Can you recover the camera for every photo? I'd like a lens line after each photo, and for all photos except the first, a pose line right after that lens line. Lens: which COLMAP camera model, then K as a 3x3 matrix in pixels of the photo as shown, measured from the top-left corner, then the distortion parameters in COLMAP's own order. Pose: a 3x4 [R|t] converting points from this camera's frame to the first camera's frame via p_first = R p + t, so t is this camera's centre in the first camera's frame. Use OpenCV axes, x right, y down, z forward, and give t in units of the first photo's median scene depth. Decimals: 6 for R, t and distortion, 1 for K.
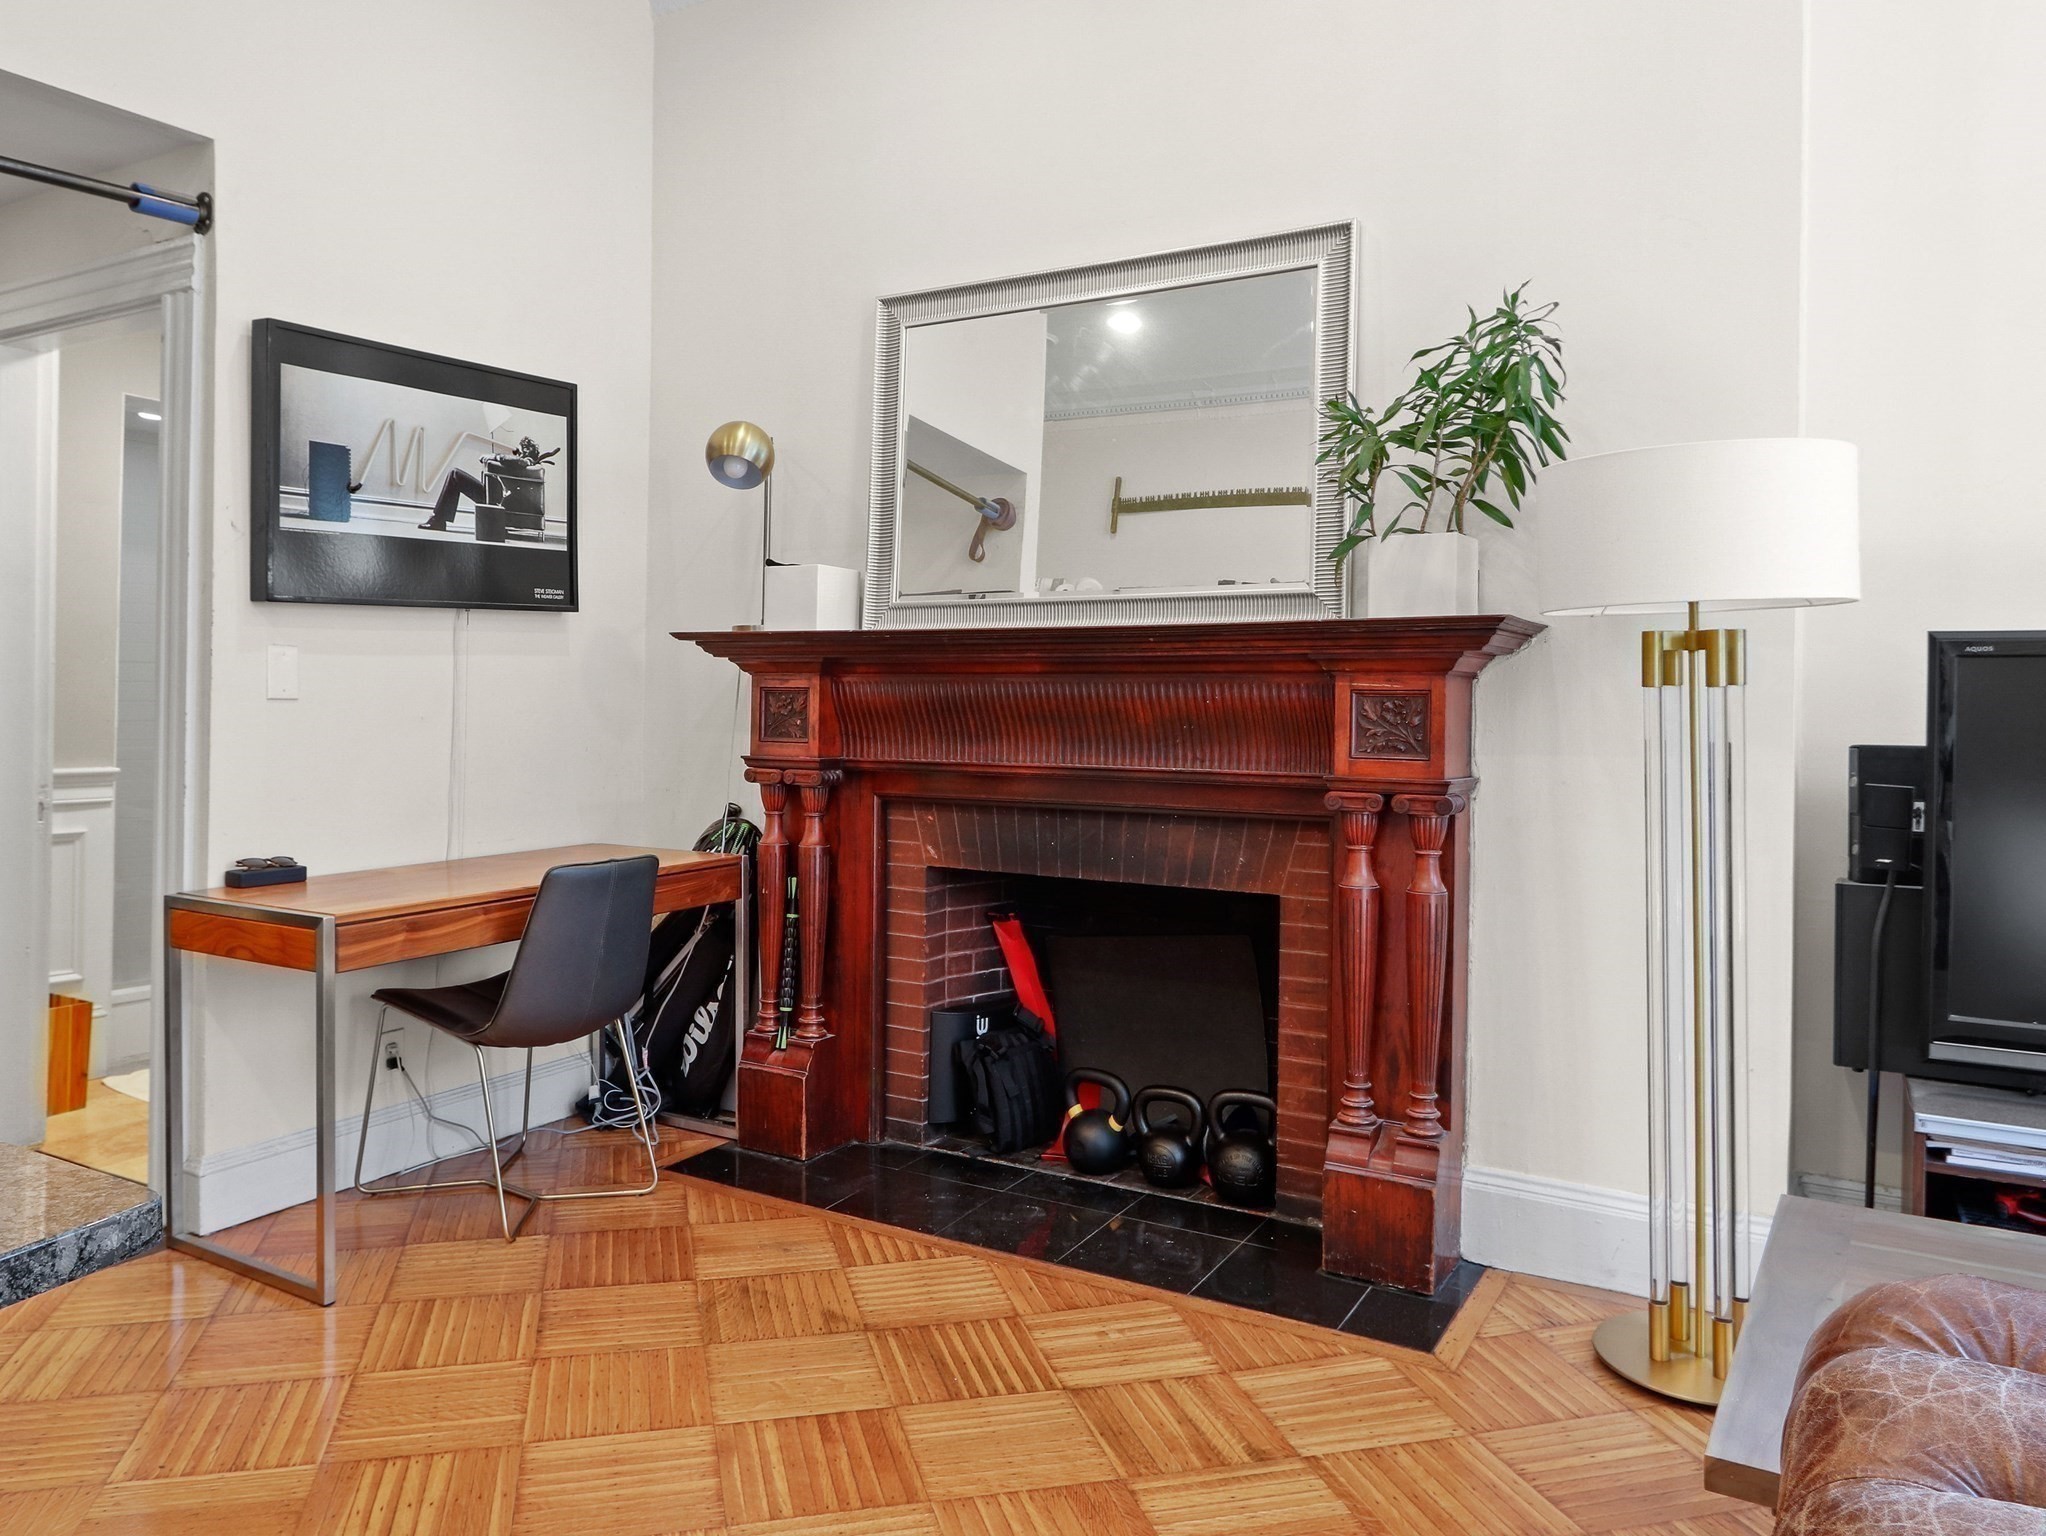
lens RADIAL K [[1467.3, 0, 1022.4], [0, 1467.3, 701.6], [0, 0, 1]] dist [0.000192, 0.000952]
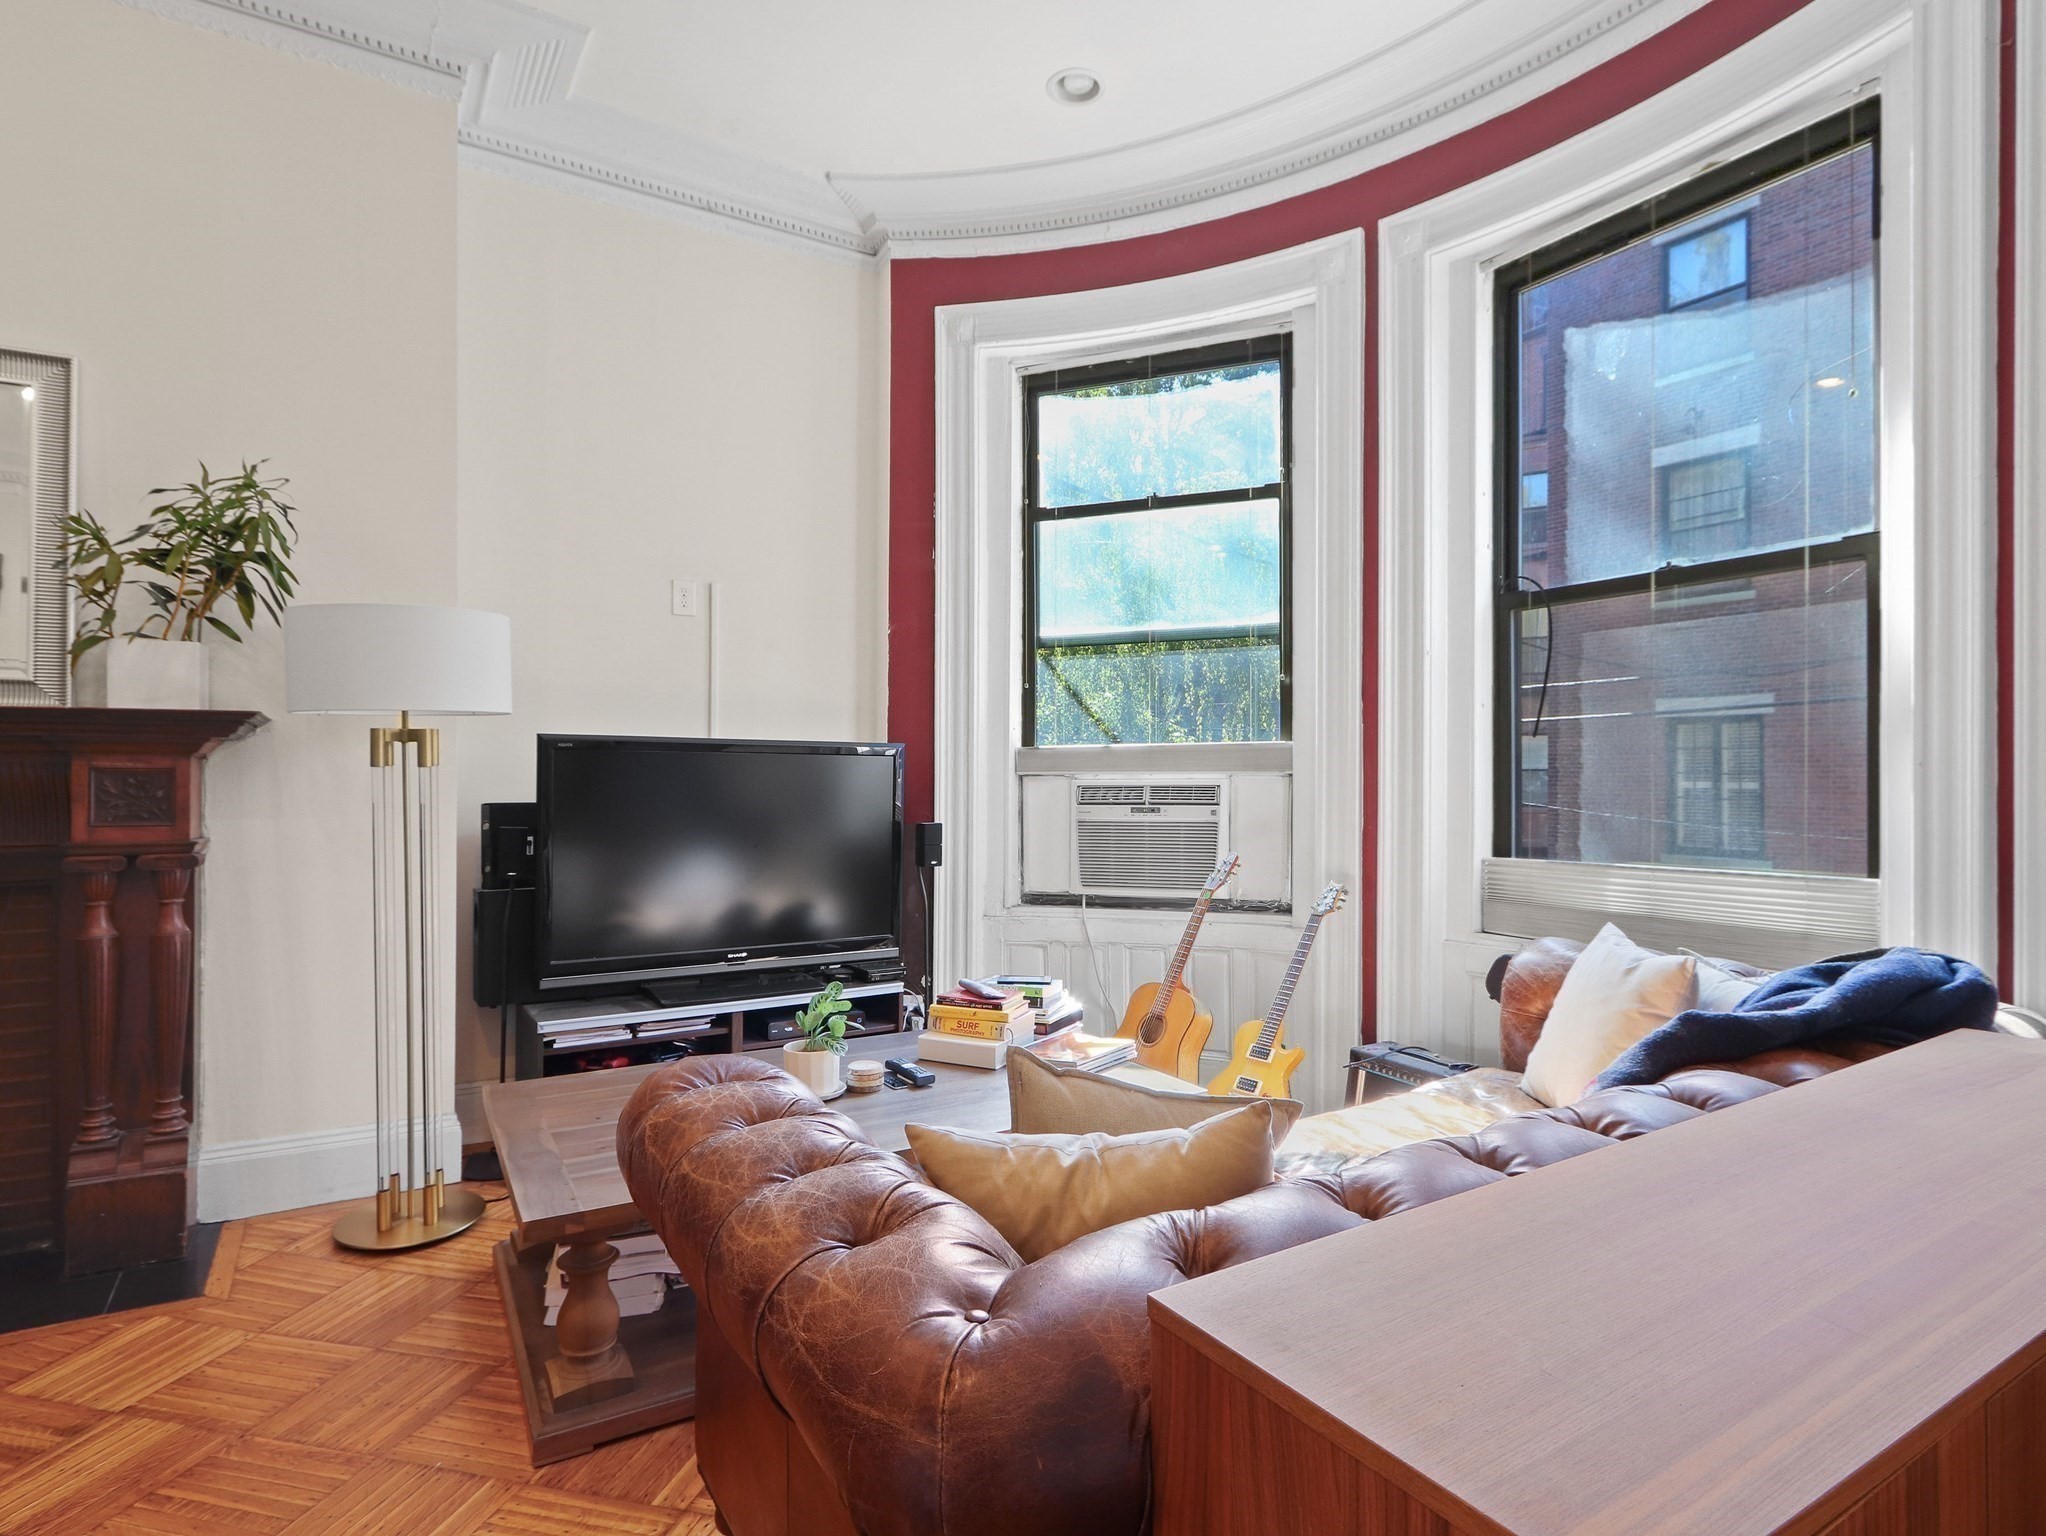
lens RADIAL K [[1075.6, 0, 1023.0], [0, 1075.6, 768.0], [0, 0, 1]] dist [0.000648, 0.000090]
pose [[0.459631, 0.000397, 0.888110, -0.196906], [0.003826, 0.999990, -0.002427, -0.003283], [-0.888102, 0.004513, 0.459625, -0.046446]]
